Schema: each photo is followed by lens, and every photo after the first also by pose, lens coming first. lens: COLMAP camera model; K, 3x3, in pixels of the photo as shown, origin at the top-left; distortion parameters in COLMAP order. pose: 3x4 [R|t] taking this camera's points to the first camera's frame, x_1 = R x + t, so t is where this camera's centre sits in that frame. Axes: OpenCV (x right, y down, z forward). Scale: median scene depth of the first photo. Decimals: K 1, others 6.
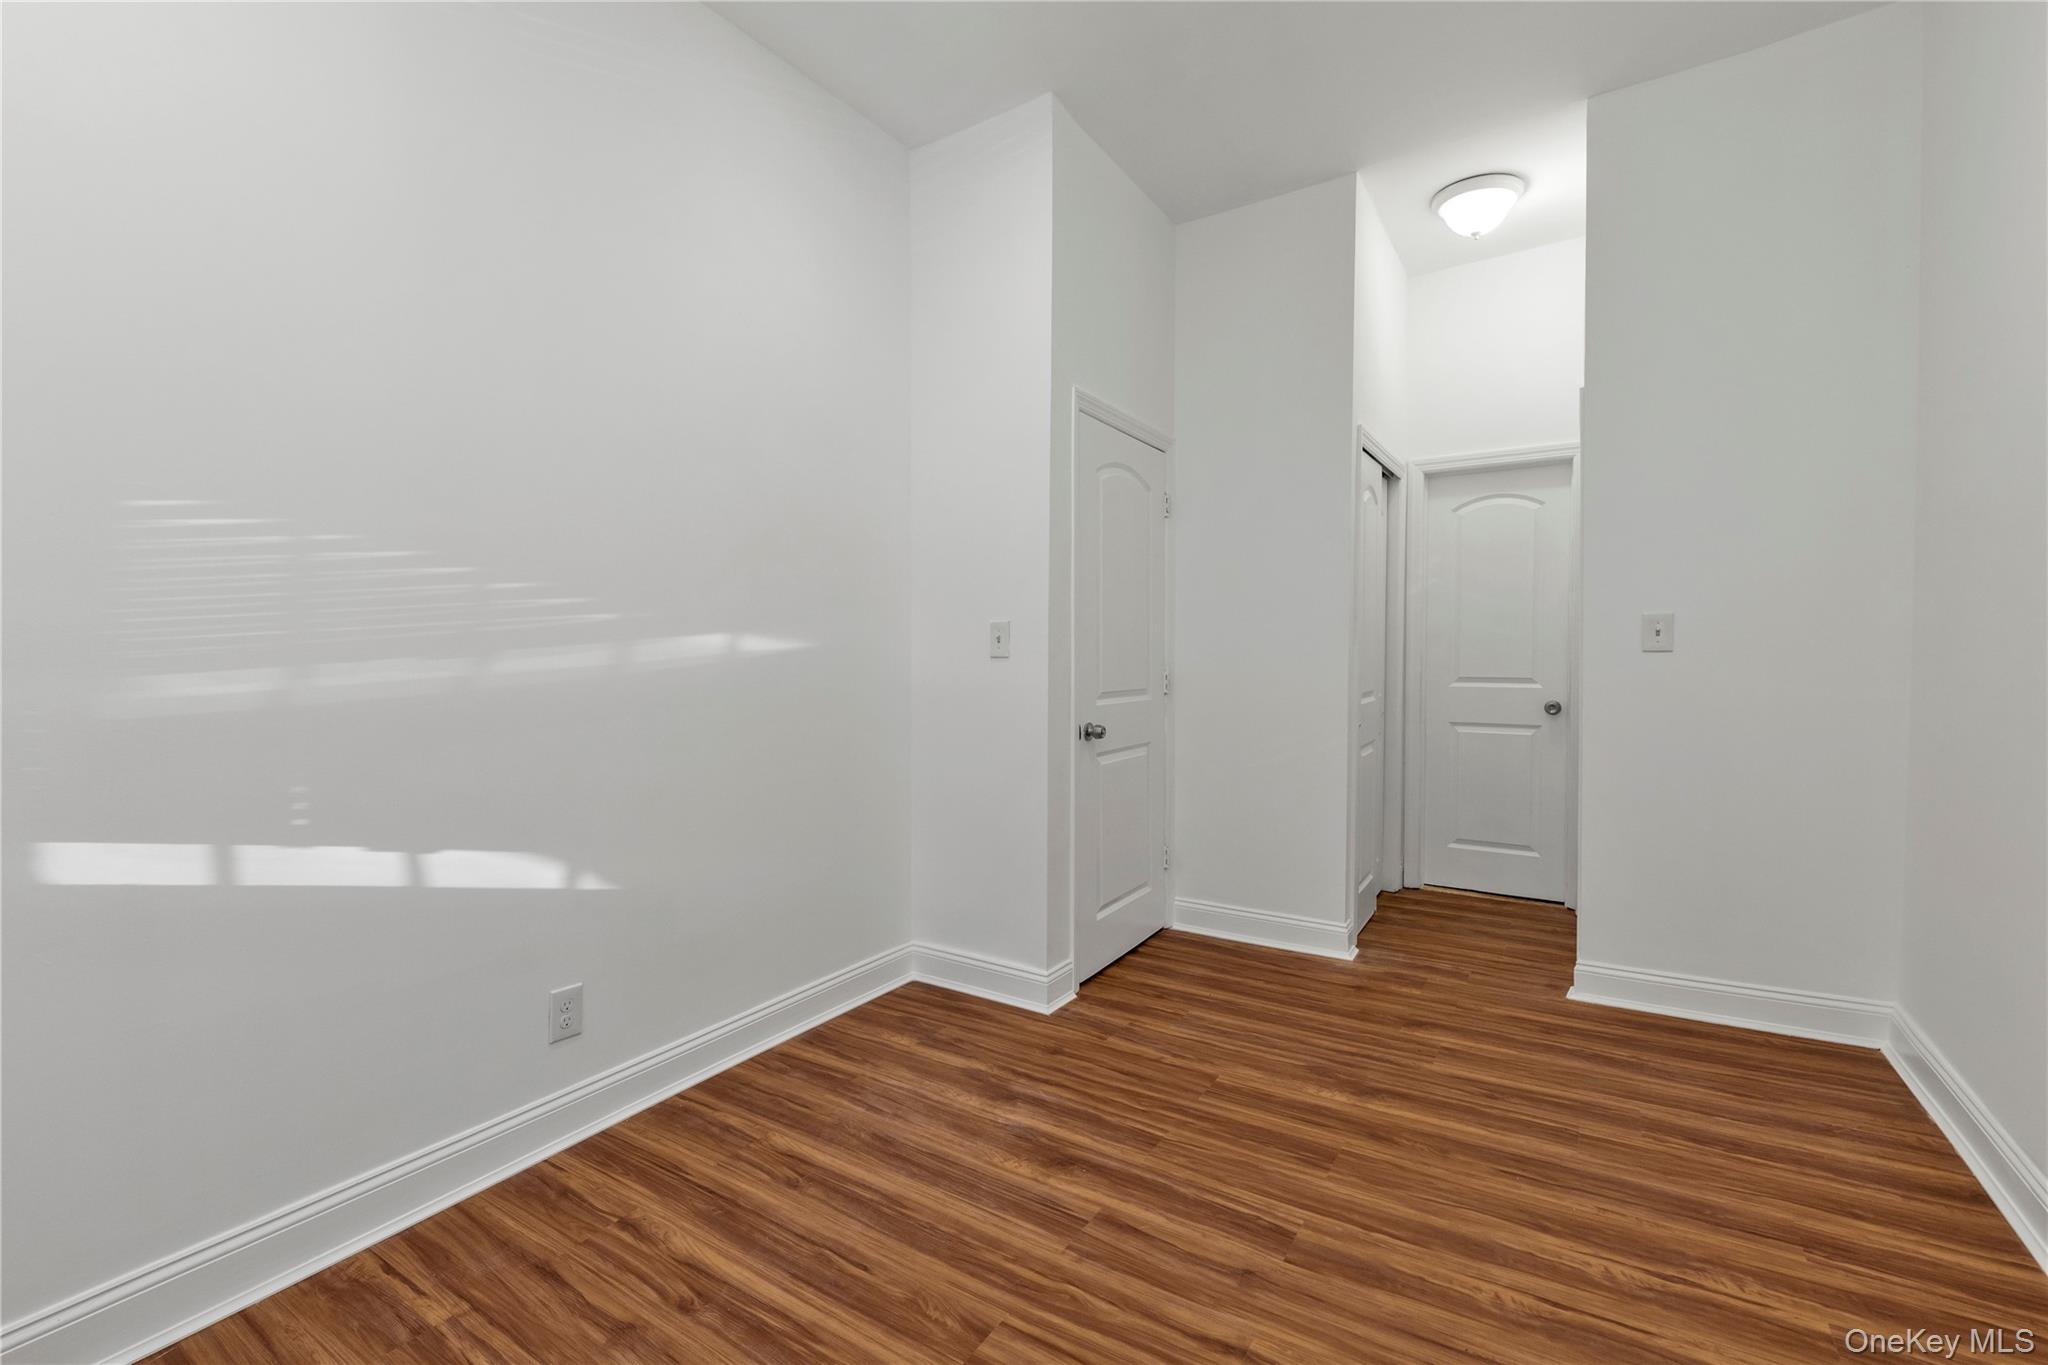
lens RADIAL K [[890.6, 0, 1025.5], [0, 890.6, 635.4], [0, 0, 1]] dist [0.001199, -0.005035]
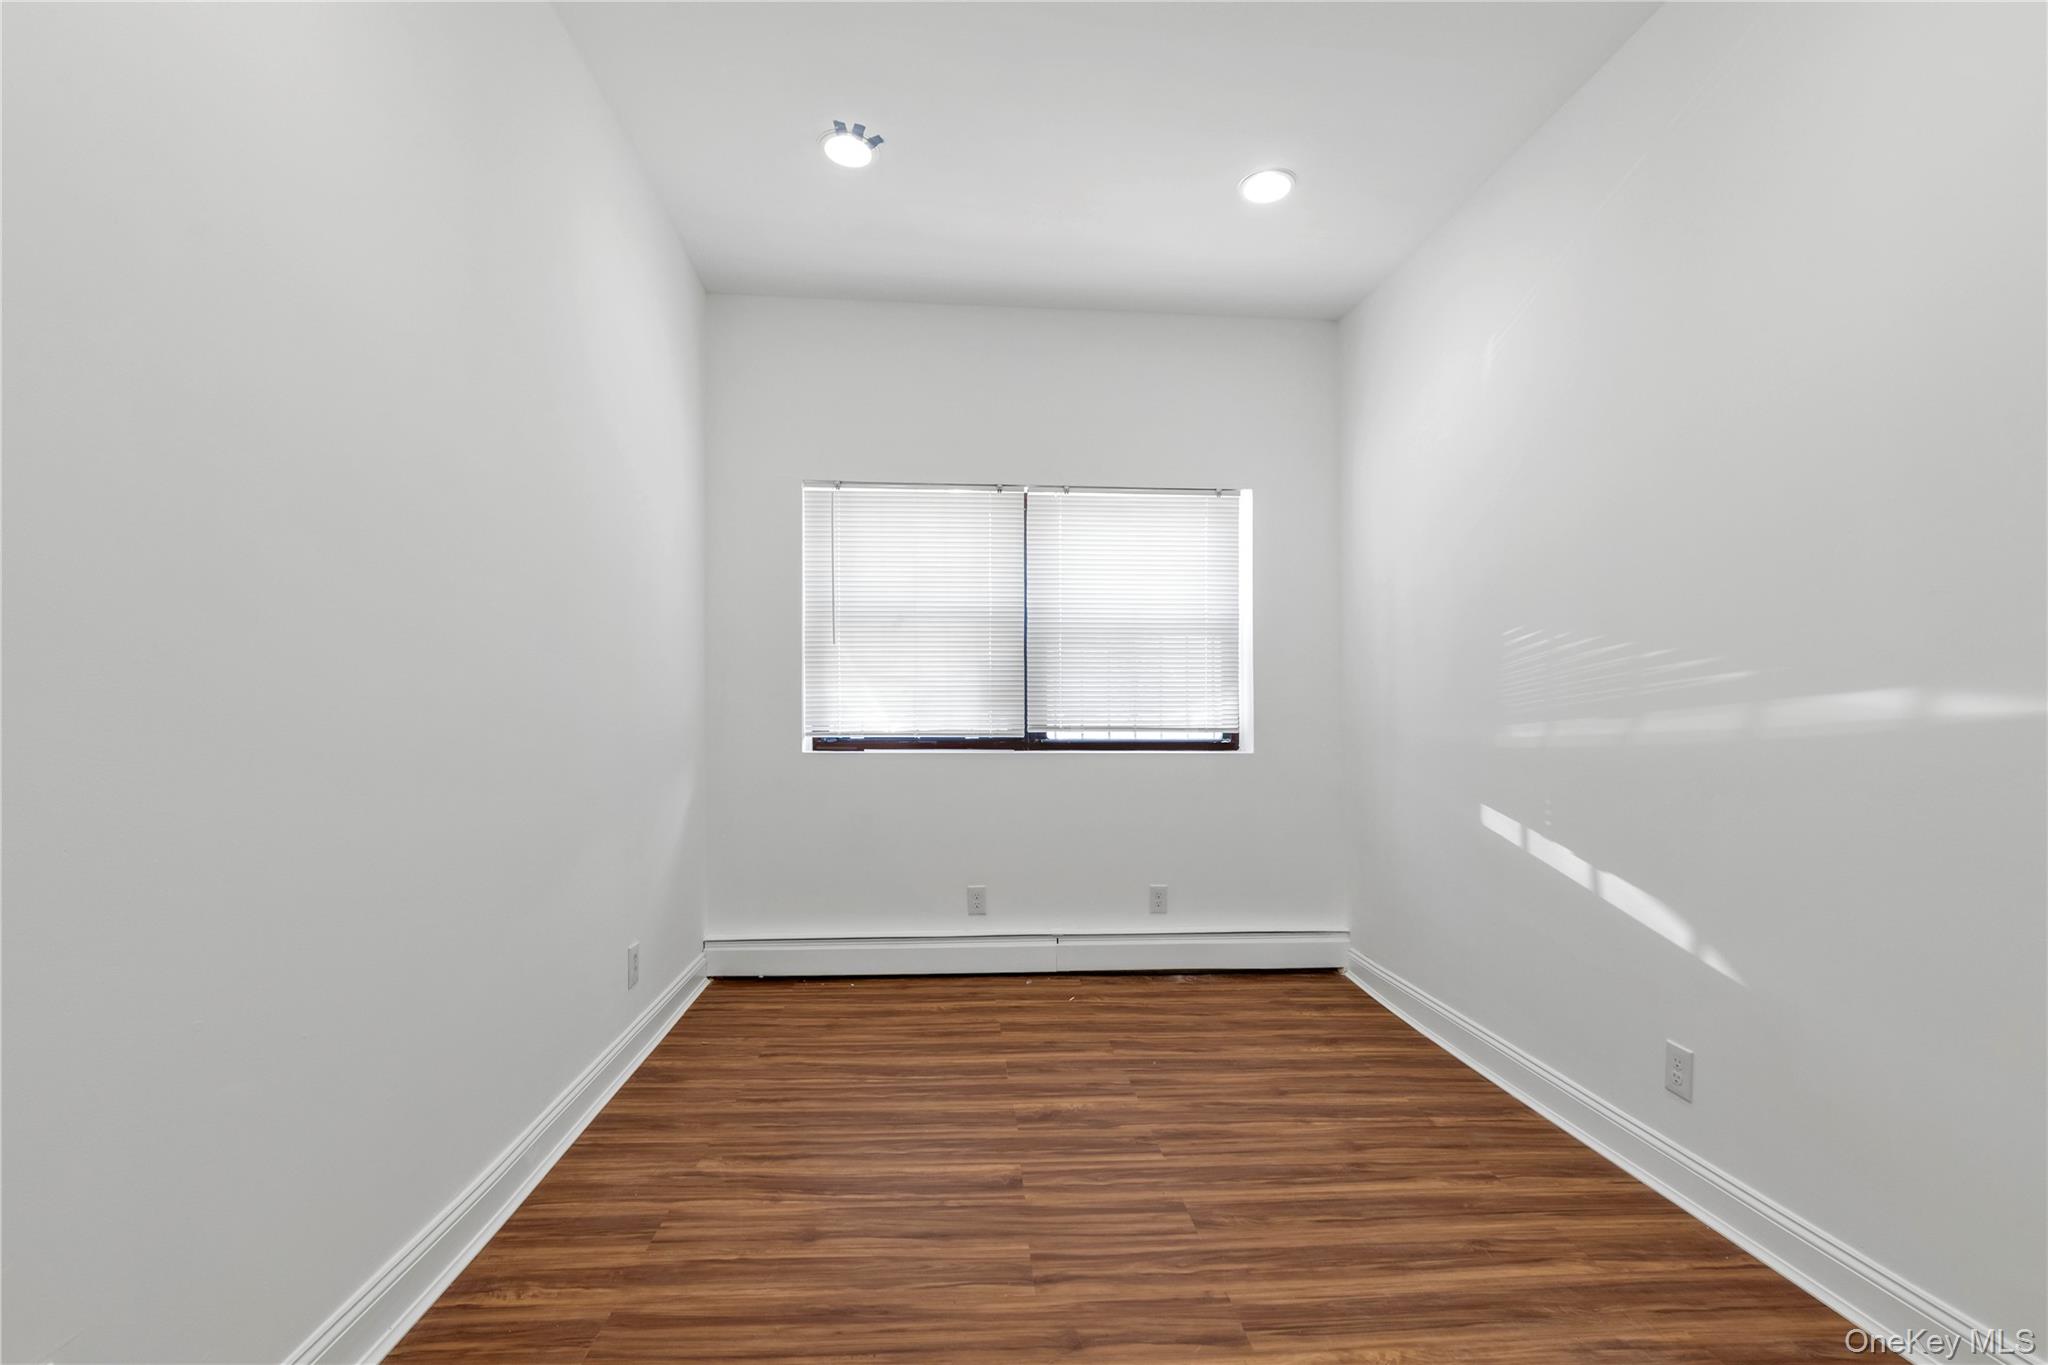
lens RADIAL K [[910.3, 0, 1024.1], [0, 910.3, 662.8], [0, 0, 1]] dist [-0.000511, -0.000249]
pose [[-0.798433, -0.032528, -0.601205, 0.879398], [0.011252, 0.997559, -0.068916, 0.029516], [0.601979, -0.061789, -0.796118, 1.722970]]
